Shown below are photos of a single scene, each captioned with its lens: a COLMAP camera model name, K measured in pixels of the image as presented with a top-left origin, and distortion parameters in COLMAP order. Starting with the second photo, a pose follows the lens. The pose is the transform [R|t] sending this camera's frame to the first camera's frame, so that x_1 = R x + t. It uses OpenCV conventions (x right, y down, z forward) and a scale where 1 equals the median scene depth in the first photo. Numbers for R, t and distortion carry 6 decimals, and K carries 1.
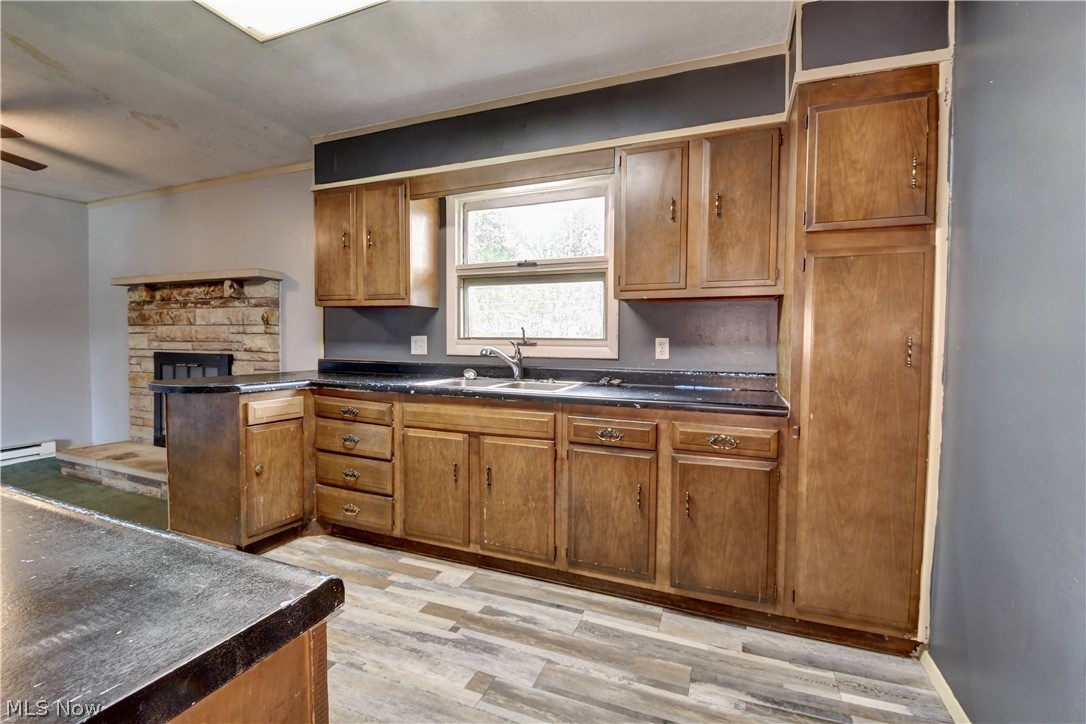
lens RADIAL K [[474.0, 0, 542.5], [0, 474.0, 357.6], [0, 0, 1]] dist [-0.006218, -0.006577]
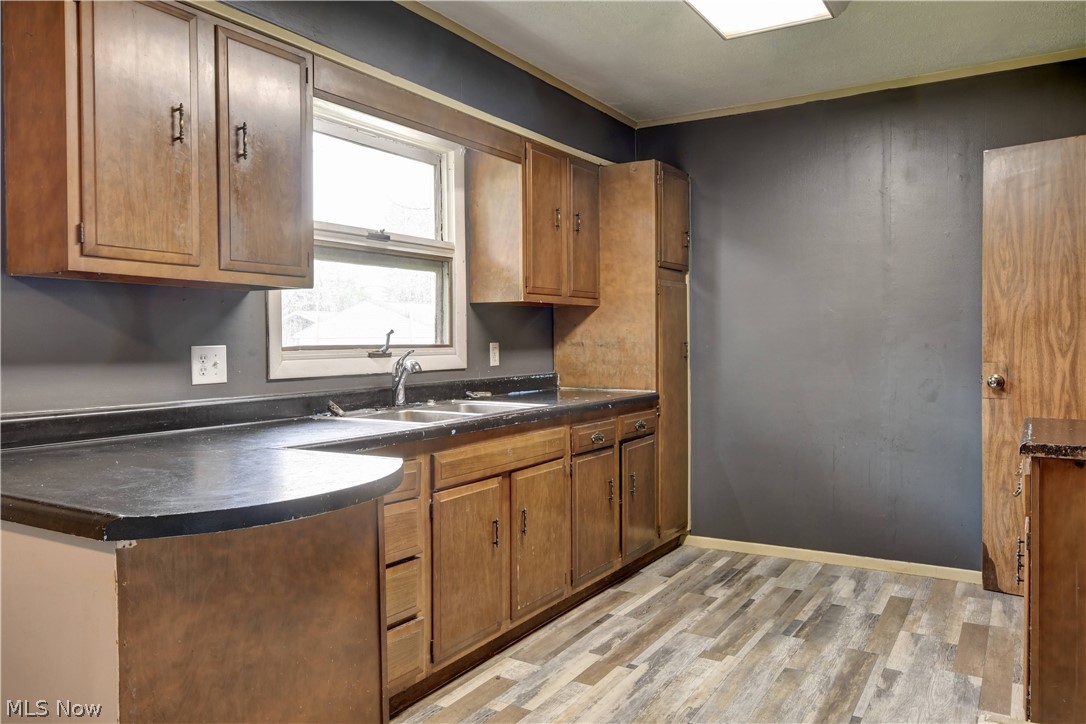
lens RADIAL K [[797.3, 0, 547.9], [0, 797.3, 358.9], [0, 0, 1]] dist [0.014193, 0.000770]
pose [[0.160724, -0.035854, 0.986348, -1.212611], [0.044334, 0.998594, 0.029075, -0.048456], [-0.986003, 0.039056, 0.162088, 0.629623]]
